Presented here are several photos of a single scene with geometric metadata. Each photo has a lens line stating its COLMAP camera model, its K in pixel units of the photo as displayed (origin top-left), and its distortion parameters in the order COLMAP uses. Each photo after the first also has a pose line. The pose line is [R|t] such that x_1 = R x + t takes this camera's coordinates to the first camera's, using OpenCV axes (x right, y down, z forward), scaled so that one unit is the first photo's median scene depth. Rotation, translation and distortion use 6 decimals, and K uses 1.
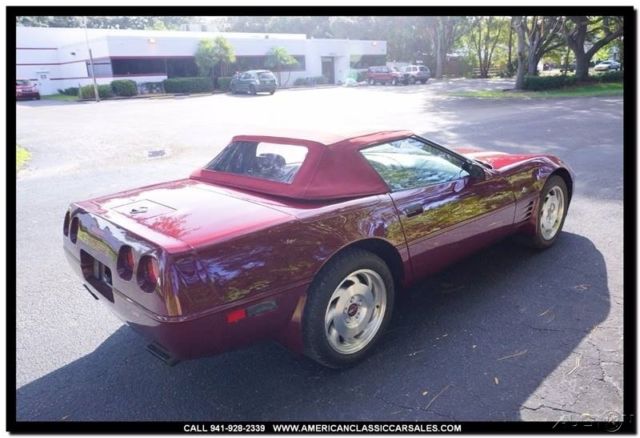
lens RADIAL K [[596.2, 0, 320.0], [0, 596.2, 219.0], [0, 0, 1]] dist [0.002079, 0.000548]
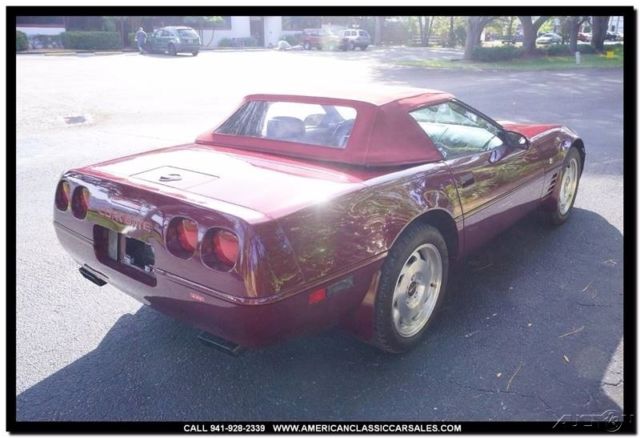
lens RADIAL K [[661.7, 0, 320.0], [0, 661.7, 230.2], [0, 0, 1]] dist [0.014947, 0.003282]
pose [[0.983539, -0.009646, 0.180439, -0.104758], [0.002506, 0.999206, 0.039758, 0.009056], [-0.180679, -0.038651, 0.982782, 0.014592]]
